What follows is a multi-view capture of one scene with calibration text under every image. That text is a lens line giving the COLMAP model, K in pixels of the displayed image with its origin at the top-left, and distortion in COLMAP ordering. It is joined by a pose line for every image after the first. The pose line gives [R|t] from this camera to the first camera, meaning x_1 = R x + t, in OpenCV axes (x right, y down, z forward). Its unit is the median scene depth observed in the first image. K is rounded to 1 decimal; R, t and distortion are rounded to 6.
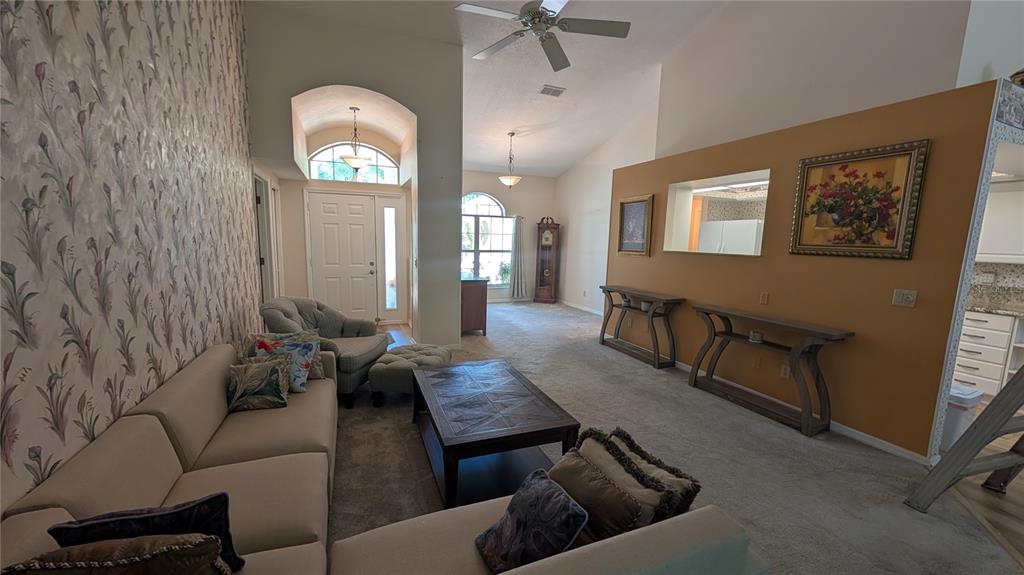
lens RADIAL K [[380.9, 0, 512.0], [0, 380.9, 287.5], [0, 0, 1]] dist [0.000165, 0.000004]
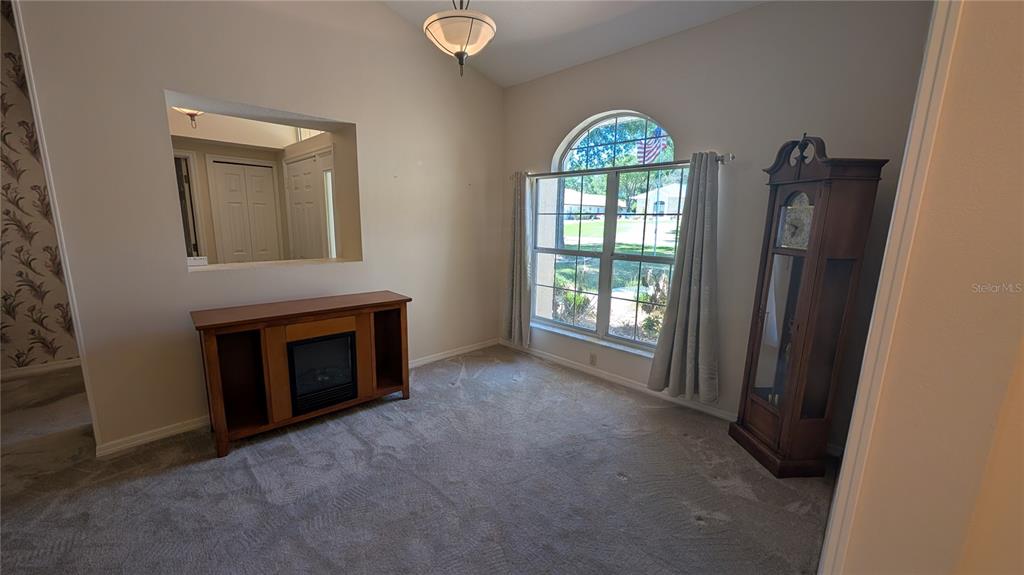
lens RADIAL K [[380.9, 0, 512.0], [0, 380.9, 287.5], [0, 0, 1]] dist [0.000165, 0.000004]
pose [[0.374164, 0.147569, -0.915546, 0.264461], [-0.137942, 0.985131, 0.102410, -0.087783], [0.917046, 0.087974, 0.388957, 0.734053]]
